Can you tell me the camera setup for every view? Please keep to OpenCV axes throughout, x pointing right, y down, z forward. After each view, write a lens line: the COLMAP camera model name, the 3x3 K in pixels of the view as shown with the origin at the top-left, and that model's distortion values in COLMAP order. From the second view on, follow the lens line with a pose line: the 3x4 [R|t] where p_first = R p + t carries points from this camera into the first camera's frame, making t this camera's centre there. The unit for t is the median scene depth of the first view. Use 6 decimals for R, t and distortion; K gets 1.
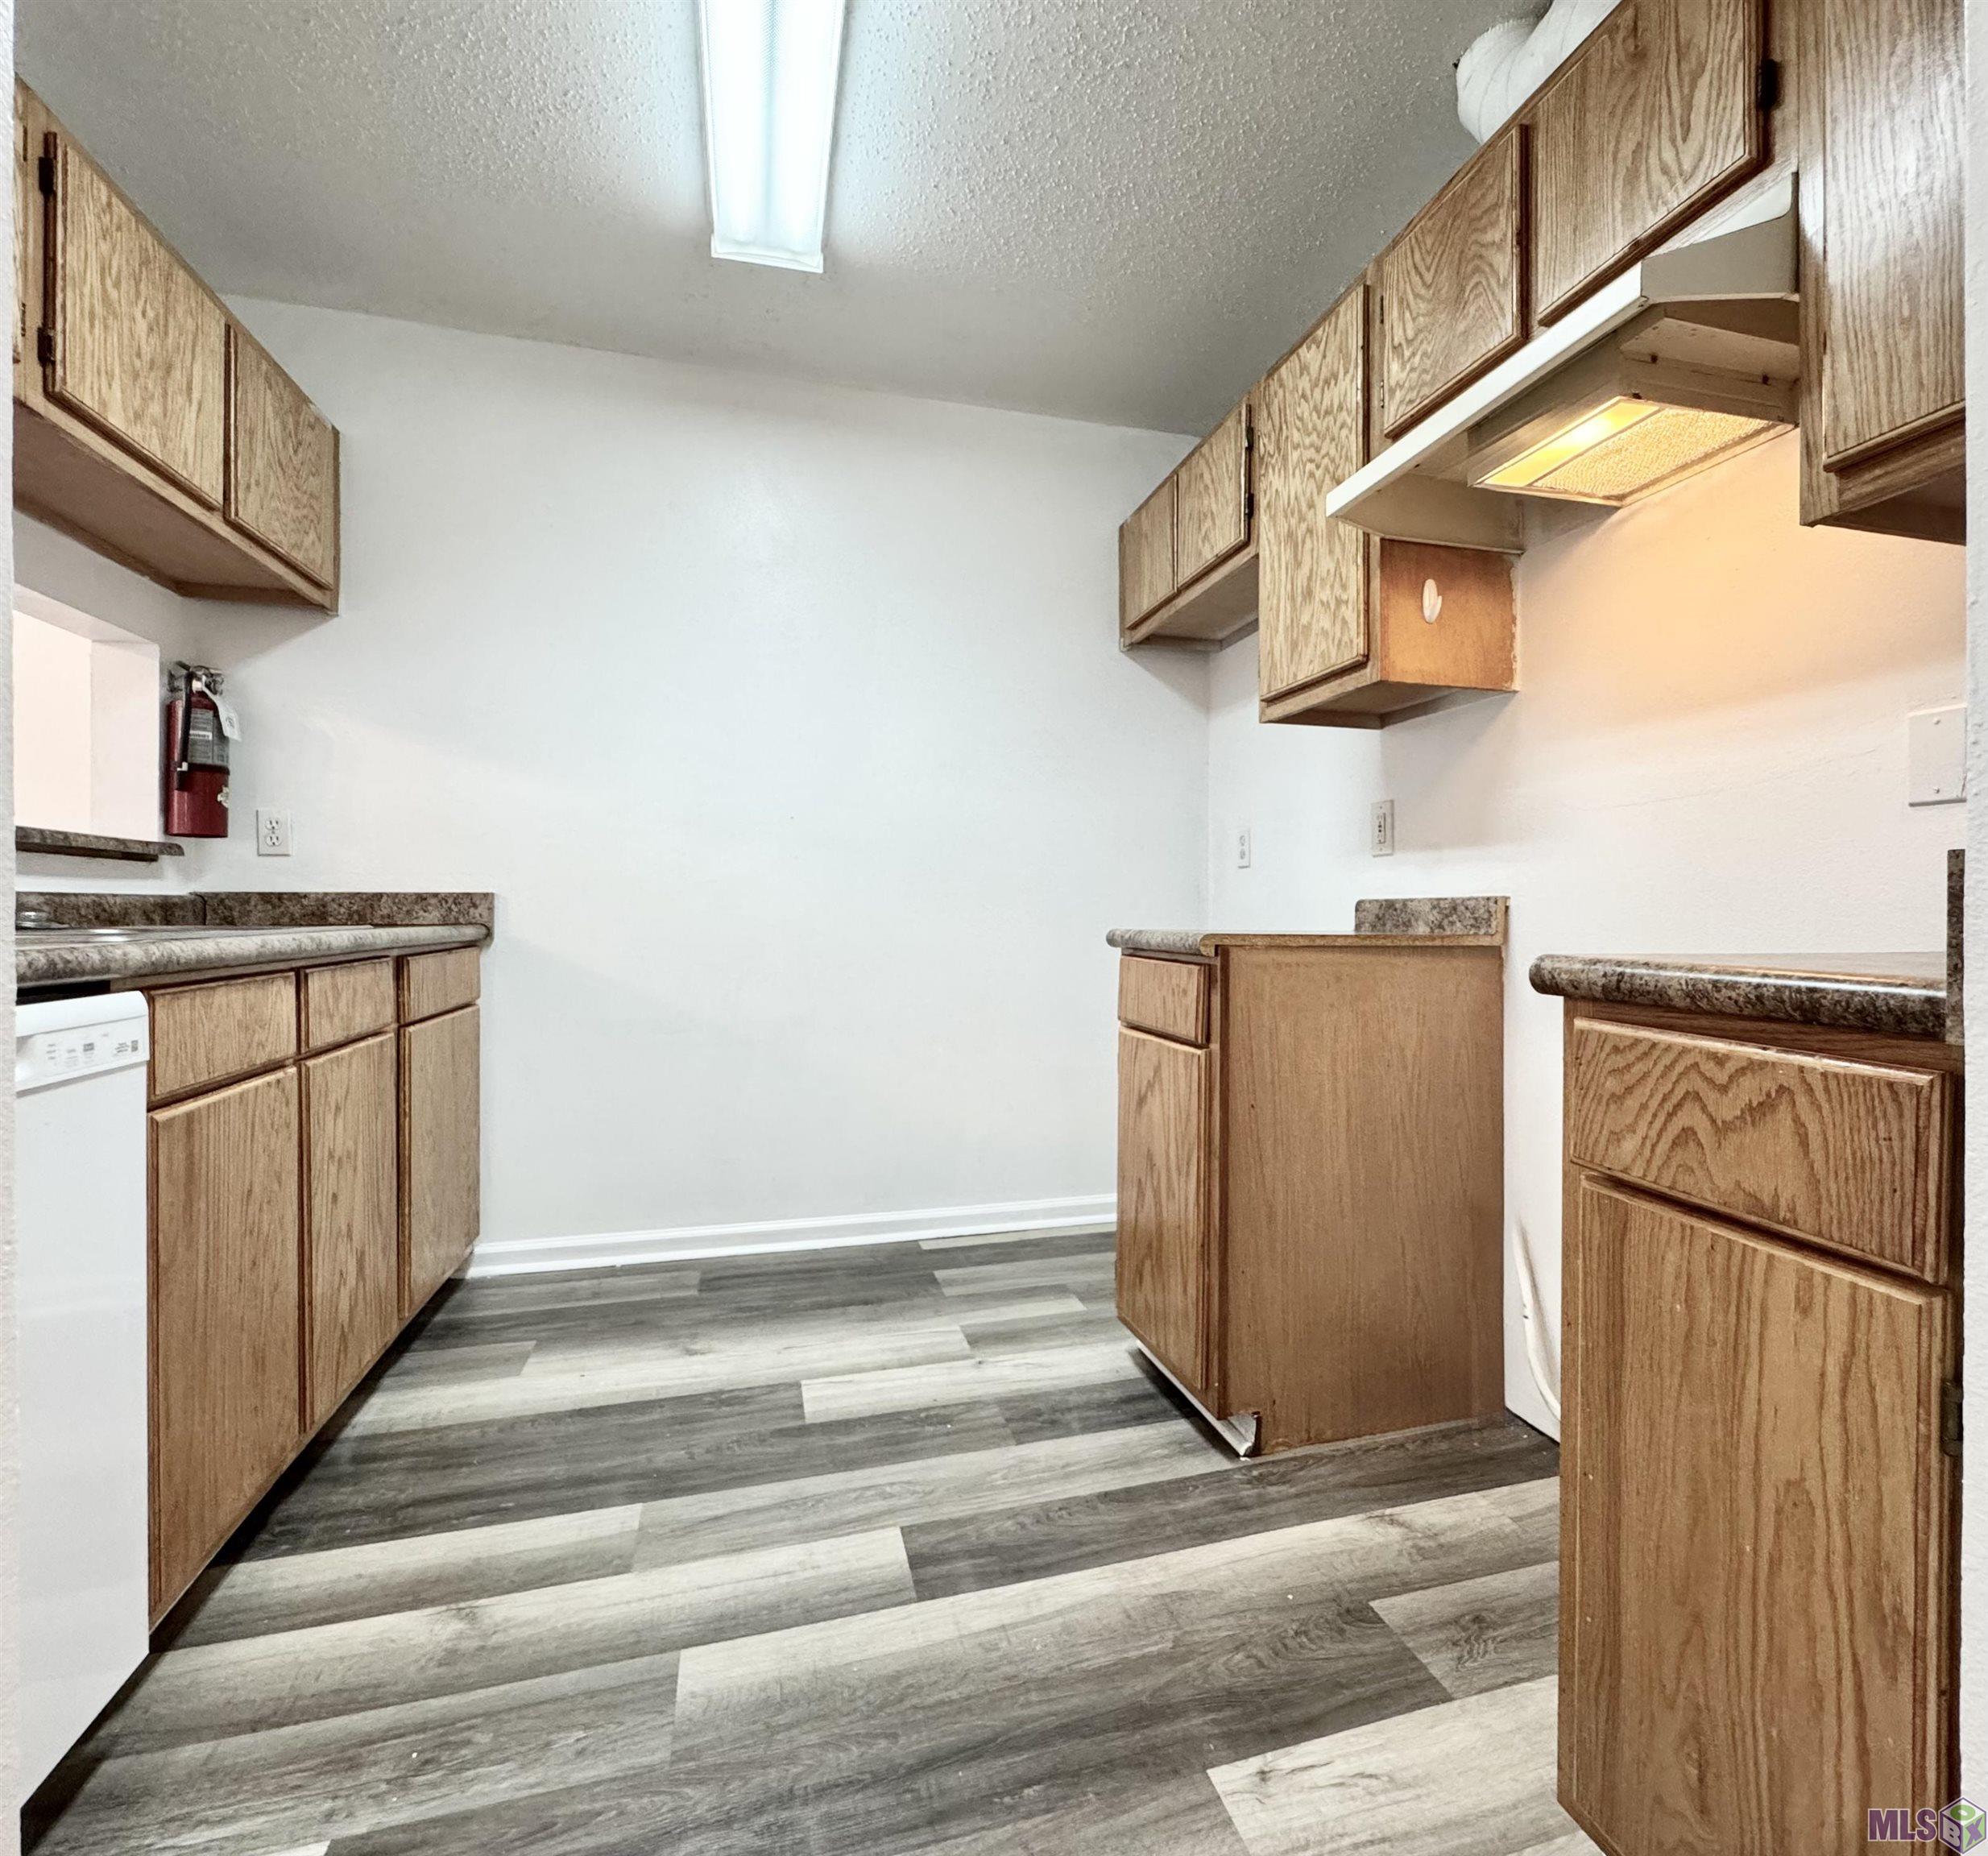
lens RADIAL K [[990.9, 0, 993.1], [0, 990.9, 913.6], [0, 0, 1]] dist [-0.002526, 0.000280]
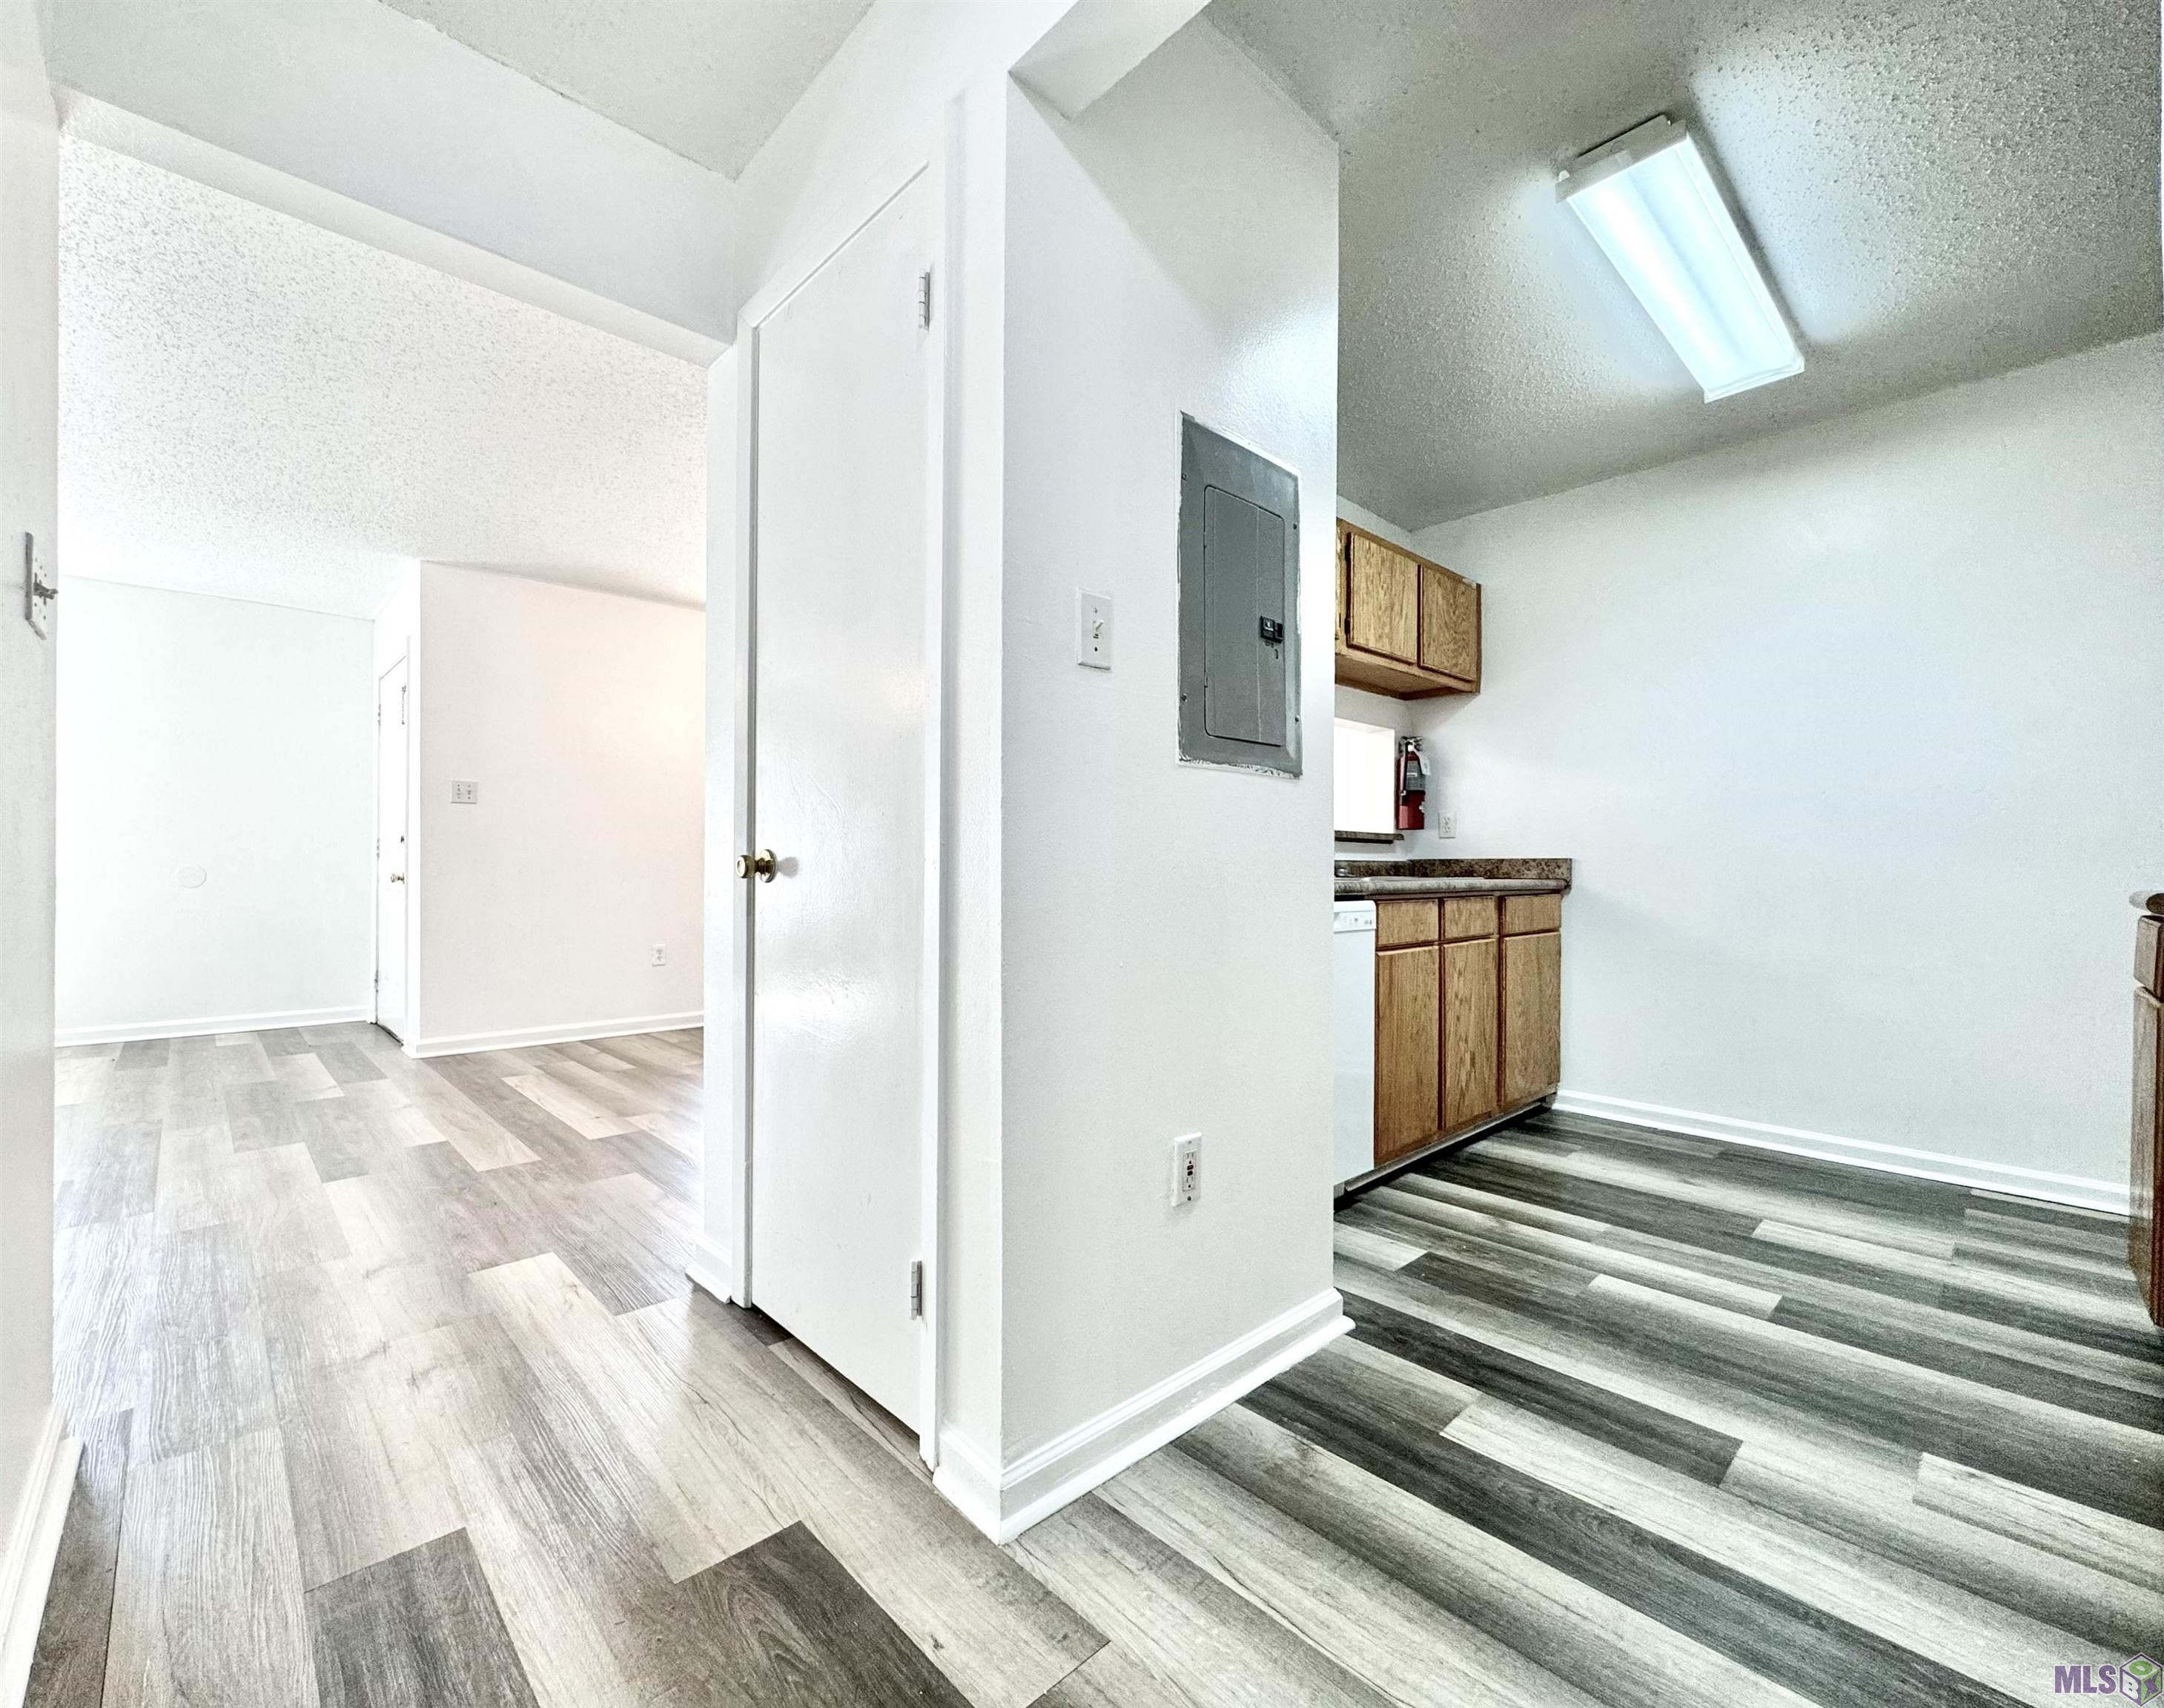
lens RADIAL K [[971.6, 0, 1082.0], [0, 971.6, 854.0], [0, 0, 1]] dist [0.001627, -0.000077]
pose [[0.504582, -0.010807, -0.863296, 0.525857], [-0.009860, 0.999784, -0.018279, 0.008937], [0.863307, 0.017735, 0.504367, -0.517007]]
